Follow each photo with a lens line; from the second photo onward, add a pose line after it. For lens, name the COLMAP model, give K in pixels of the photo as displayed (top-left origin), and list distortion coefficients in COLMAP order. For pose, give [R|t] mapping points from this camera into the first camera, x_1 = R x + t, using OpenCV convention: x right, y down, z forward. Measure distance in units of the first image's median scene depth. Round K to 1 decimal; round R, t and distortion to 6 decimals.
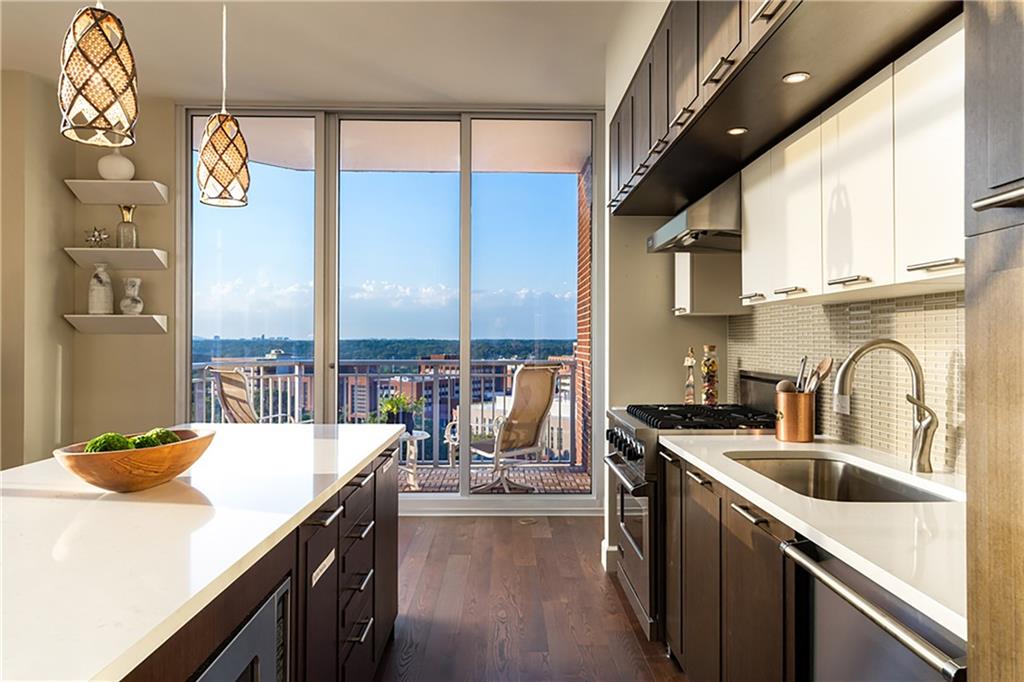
lens RADIAL K [[682.6, 0, 522.0], [0, 682.6, 342.6], [0, 0, 1]] dist [0.011609, -0.000286]
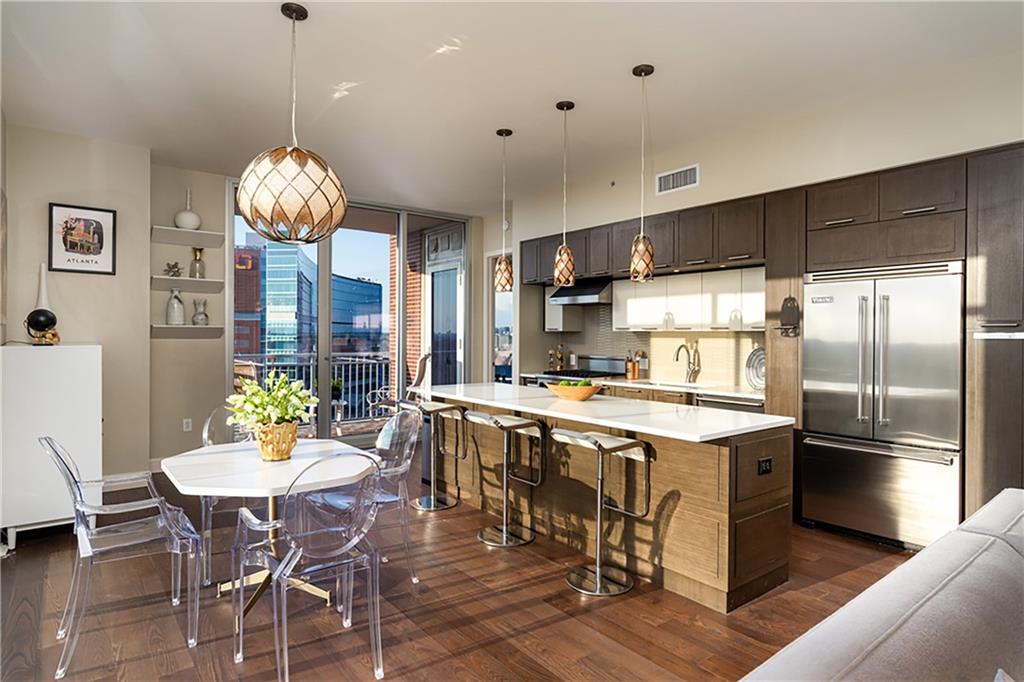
lens RADIAL K [[558.7, 0, 508.8], [0, 558.7, 338.2], [0, 0, 1]] dist [-0.006853, -0.000810]
pose [[0.806337, -0.003981, 0.591443, -0.720539], [0.000988, 0.999985, 0.005383, -0.019440], [-0.591456, -0.003756, 0.806329, -0.287958]]
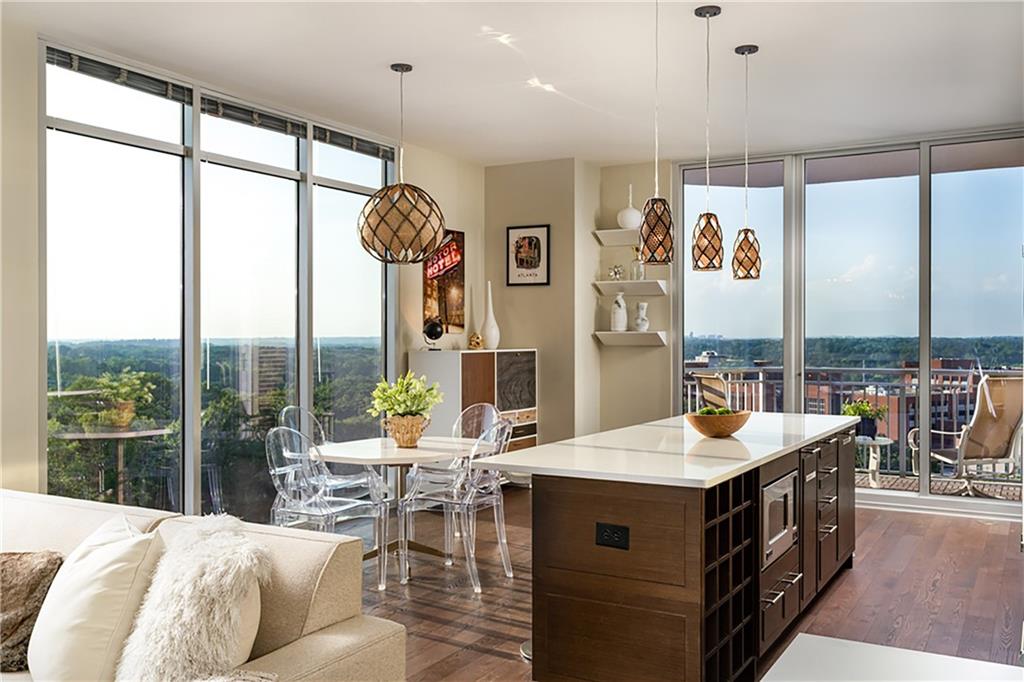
lens RADIAL K [[908.6, 0, 510.8], [0, 908.6, 343.5], [0, 0, 1]] dist [0.013652, 0.004348]
pose [[0.849071, -0.000737, -0.528278, 0.120626], [0.002198, 0.999995, 0.002136, -0.021029], [0.528274, -0.002975, 0.849069, -0.559473]]
